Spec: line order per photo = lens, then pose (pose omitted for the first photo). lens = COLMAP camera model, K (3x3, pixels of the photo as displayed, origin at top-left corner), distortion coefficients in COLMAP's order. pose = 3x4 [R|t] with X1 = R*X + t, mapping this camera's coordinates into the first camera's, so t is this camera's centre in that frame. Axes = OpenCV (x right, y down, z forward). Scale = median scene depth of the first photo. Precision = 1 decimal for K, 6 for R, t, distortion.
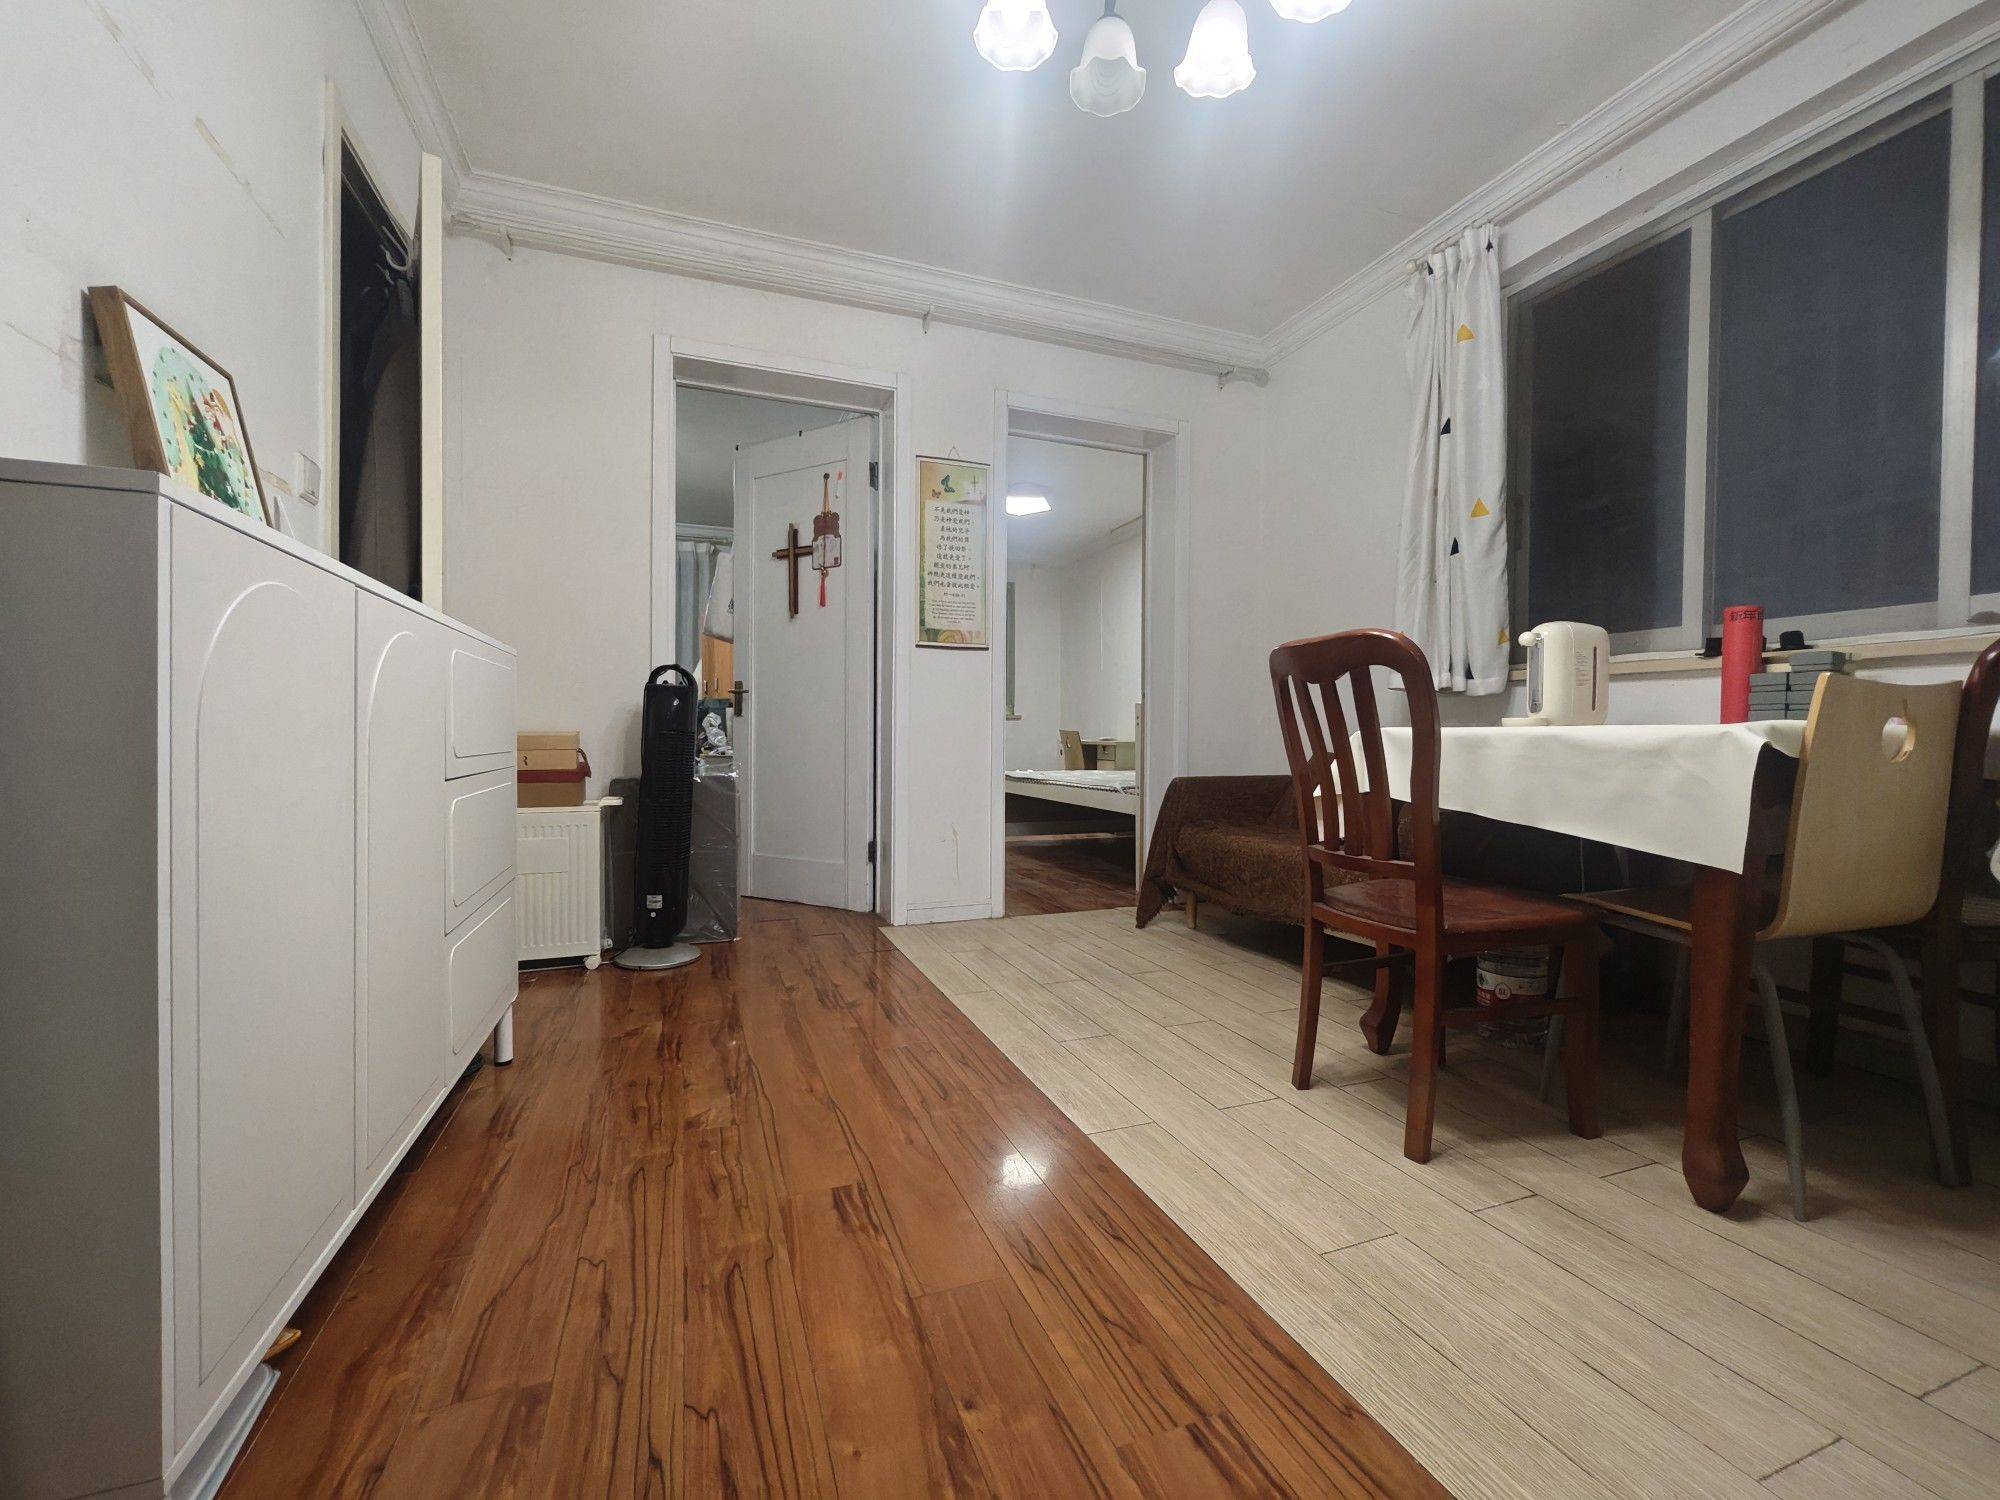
lens RADIAL K [[815.2, 0, 1000.0], [0, 815.2, 750.0], [0, 0, 1]] dist [-0.000507, 0.000130]
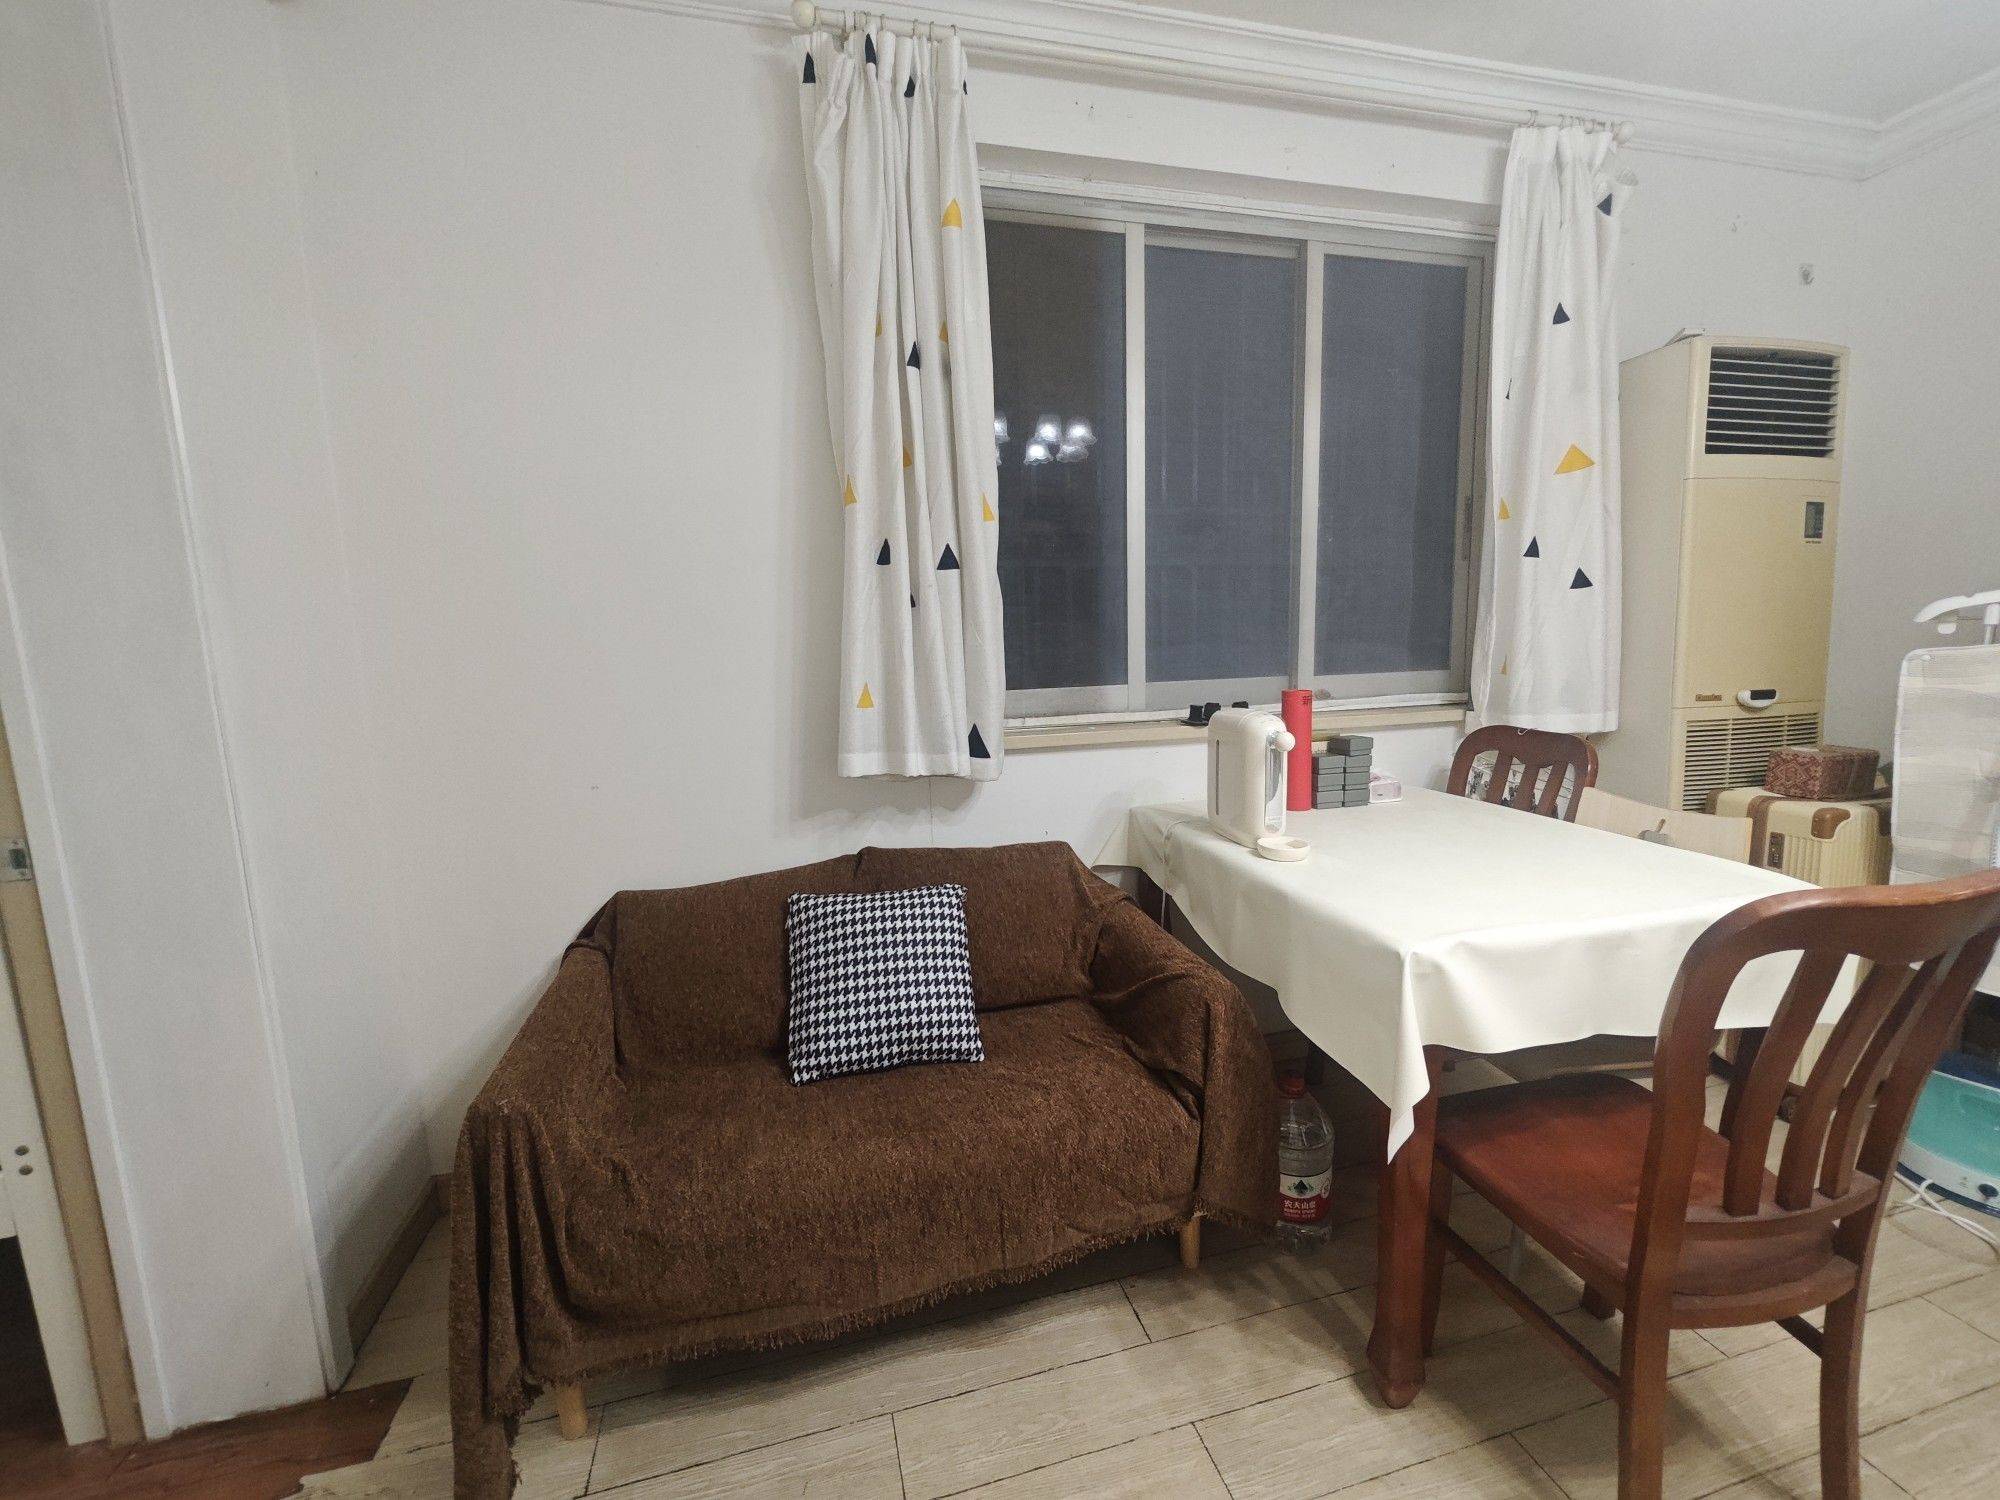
lens RADIAL K [[815.2, 0, 1000.0], [0, 815.2, 750.0], [0, 0, 1]] dist [-0.000507, 0.000130]
pose [[0.115408, -0.151342, 0.981721, -0.118090], [0.052043, 0.987889, 0.146175, -0.225532], [-0.991954, 0.034222, 0.121887, 1.047112]]
